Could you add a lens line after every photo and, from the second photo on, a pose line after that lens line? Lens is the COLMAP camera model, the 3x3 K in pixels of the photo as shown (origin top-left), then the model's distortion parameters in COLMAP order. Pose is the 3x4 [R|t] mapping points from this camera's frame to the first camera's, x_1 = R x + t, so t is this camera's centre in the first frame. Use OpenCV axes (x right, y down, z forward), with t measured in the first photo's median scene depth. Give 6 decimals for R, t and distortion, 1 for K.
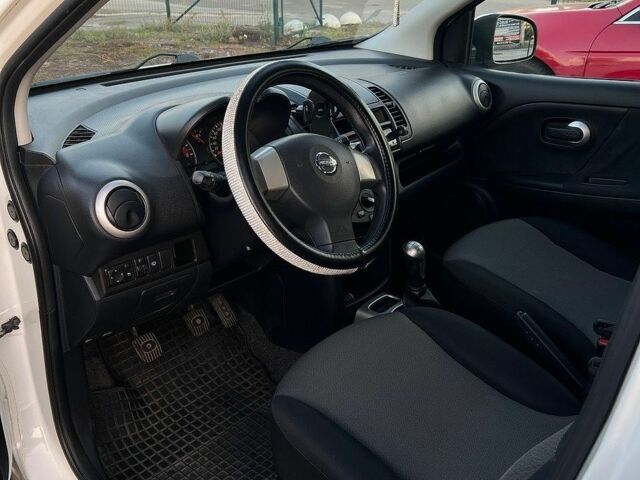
lens RADIAL K [[632.9, 0, 320.0], [0, 632.9, 240.0], [0, 0, 1]] dist [0.110430, -0.300949]
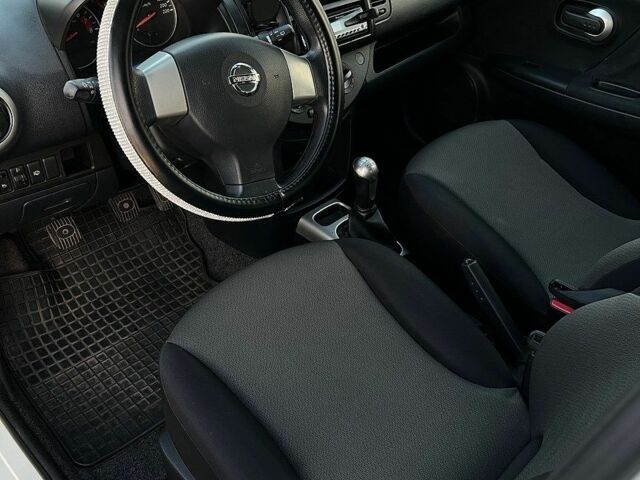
lens RADIAL K [[632.9, 0, 320.0], [0, 632.9, 240.0], [0, 0, 1]] dist [0.110430, -0.300949]
pose [[0.993724, 0.111841, 0.002260, 0.093083], [-0.107611, 0.950231, 0.292373, -0.131113], [0.030552, -0.290781, 0.956302, 0.146923]]
